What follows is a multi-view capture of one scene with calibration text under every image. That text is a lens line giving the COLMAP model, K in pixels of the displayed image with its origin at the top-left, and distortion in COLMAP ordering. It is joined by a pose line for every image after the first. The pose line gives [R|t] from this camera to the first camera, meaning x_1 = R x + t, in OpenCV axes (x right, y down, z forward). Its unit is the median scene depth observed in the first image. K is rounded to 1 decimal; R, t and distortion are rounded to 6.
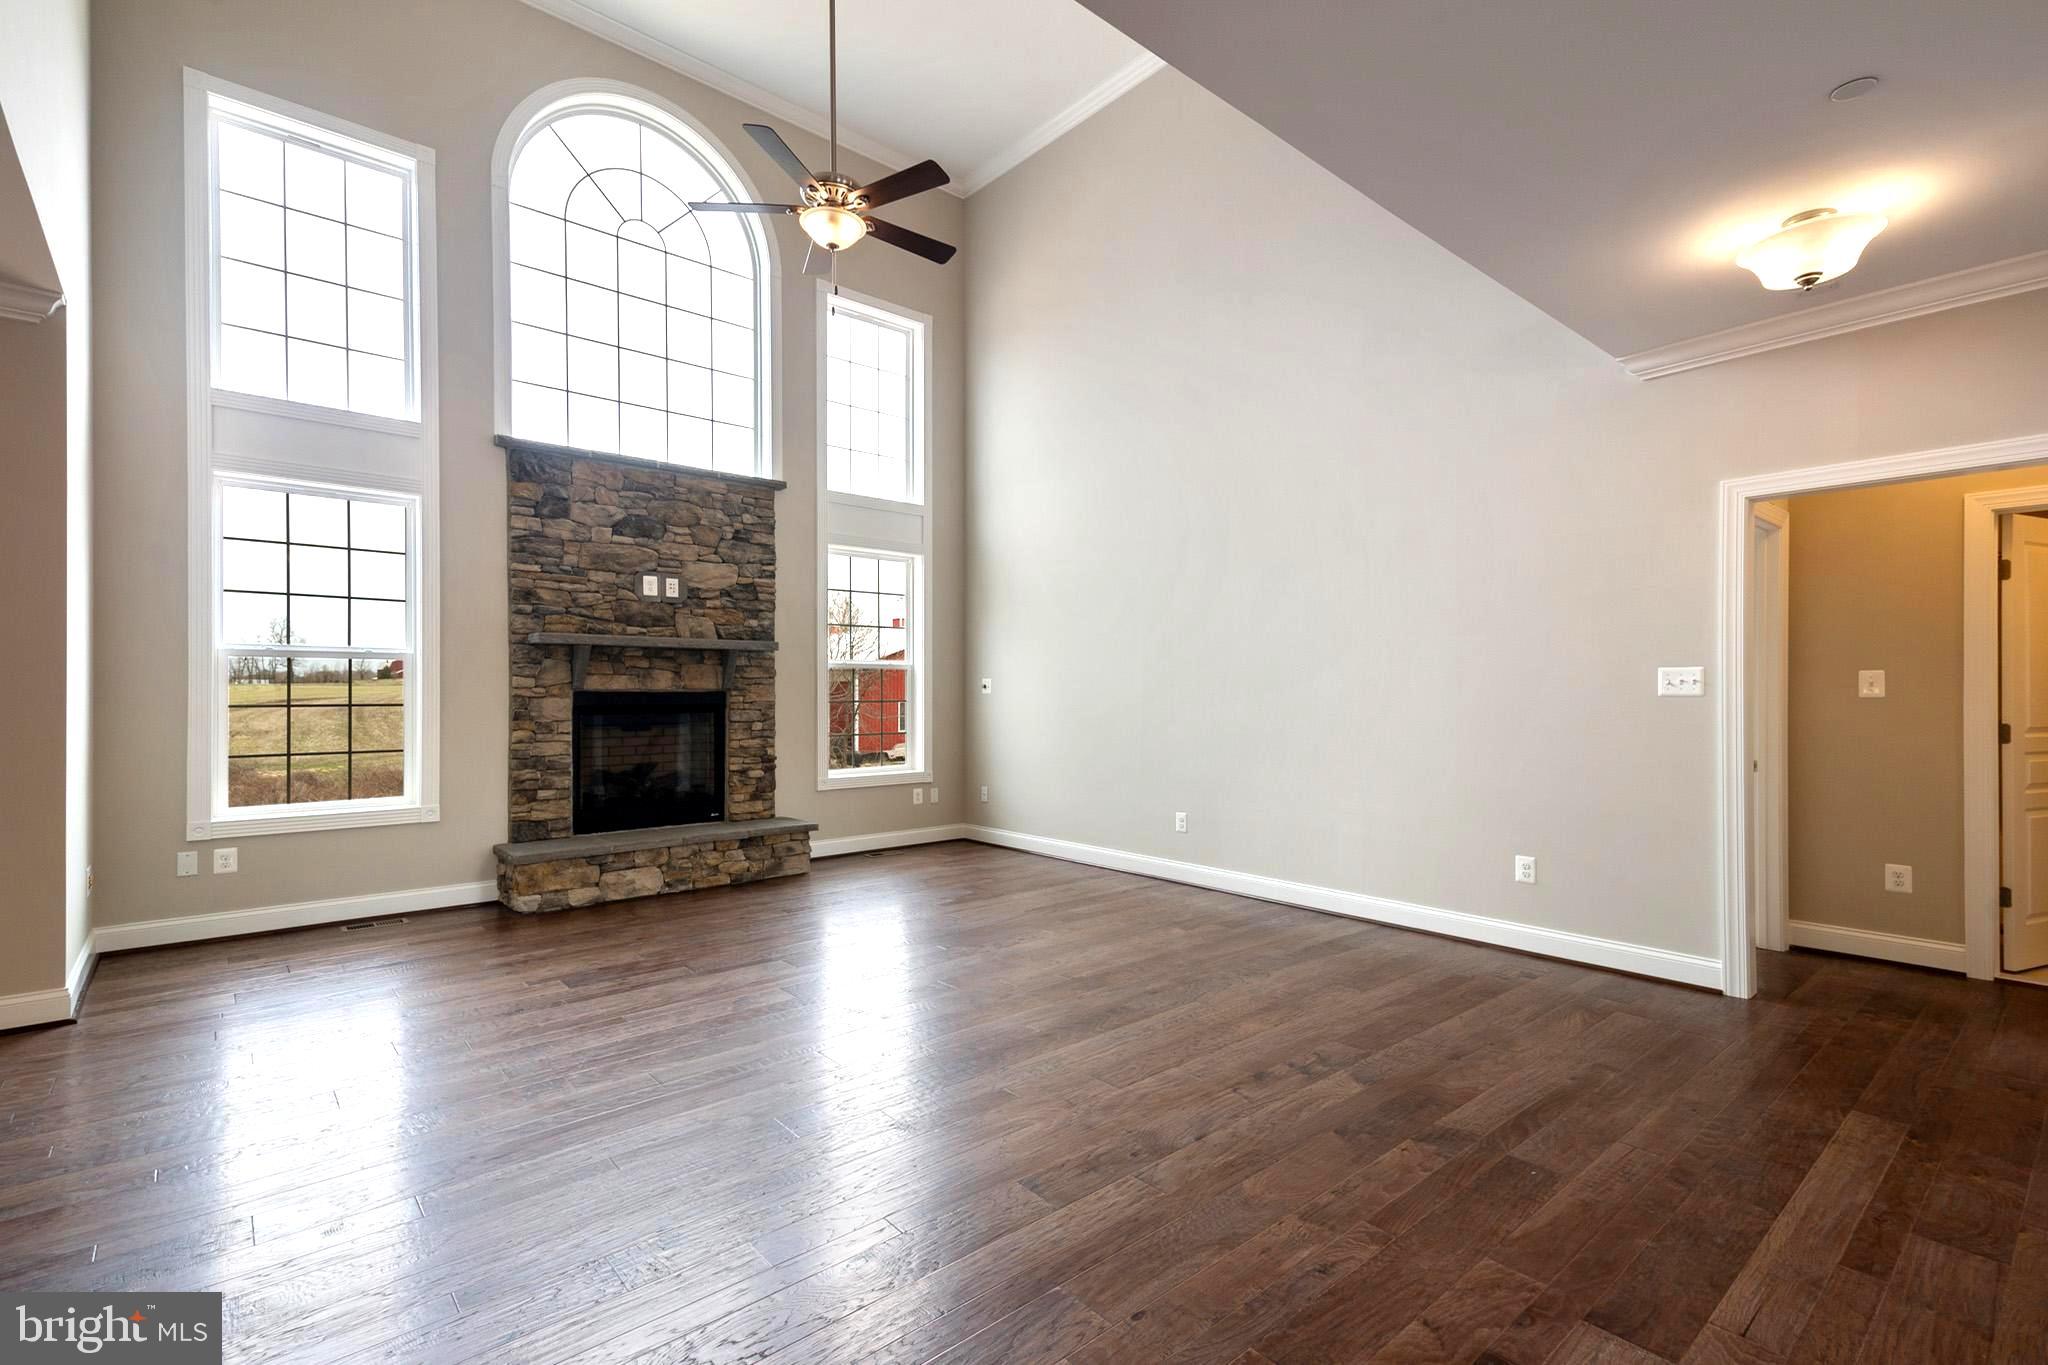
lens RADIAL K [[955.0, 0, 1024.0], [0, 955.0, 682.5], [0, 0, 1]] dist [0.022907, -0.000185]
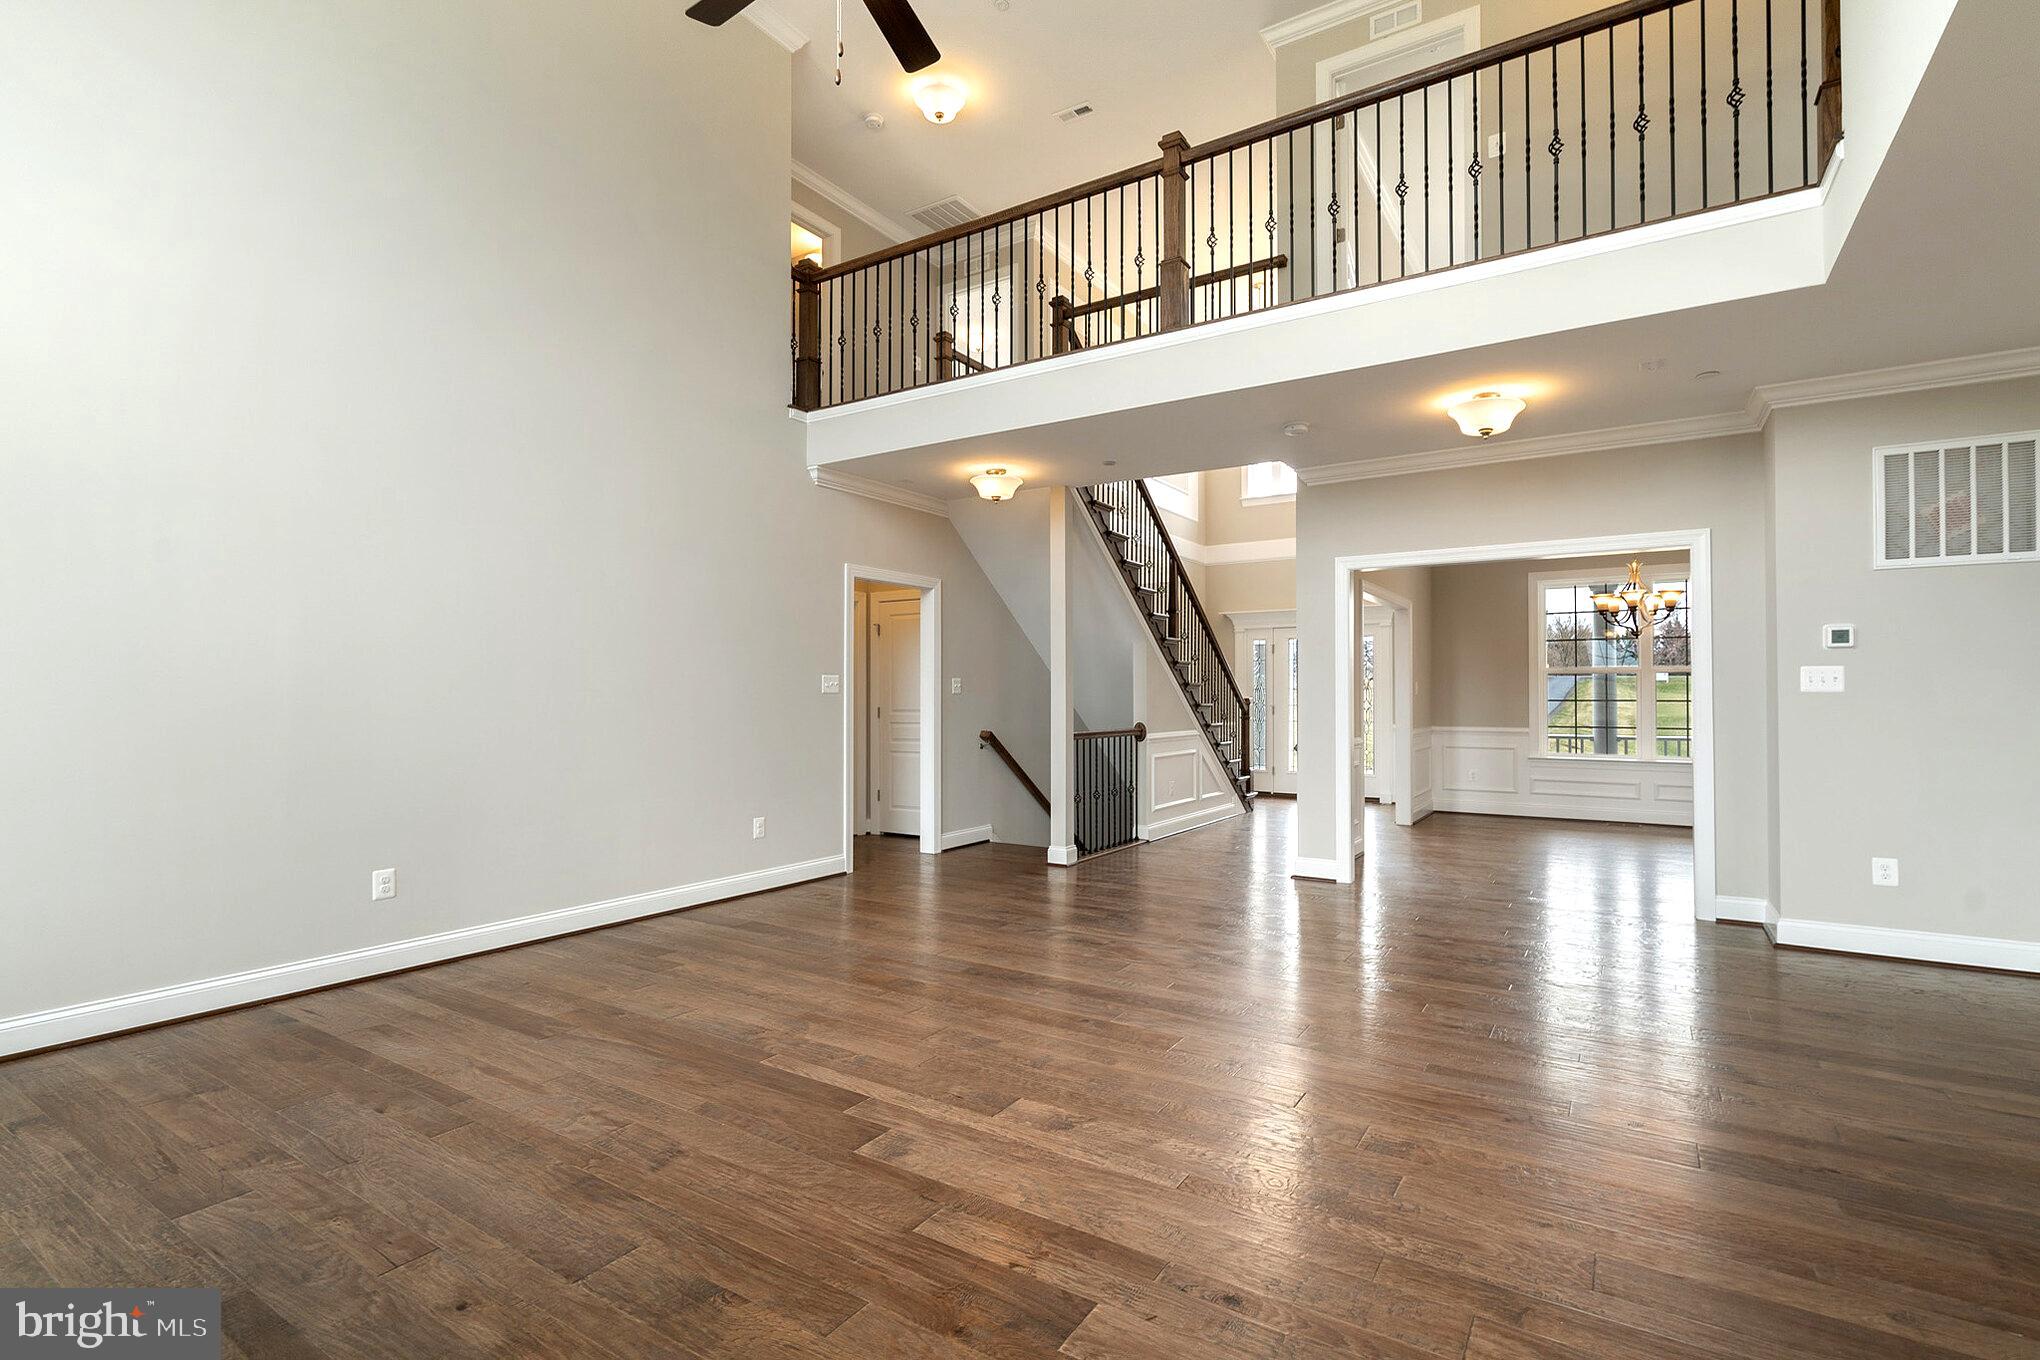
lens RADIAL K [[951.2, 0, 1020.0], [0, 951.2, 680.0], [0, 0, 1]] dist [0.022907, -0.000185]
pose [[-0.280916, 0.014850, 0.959617, -0.889829], [-0.009451, 0.999789, -0.018238, 0.017176], [-0.959686, -0.014193, -0.280717, 1.132925]]
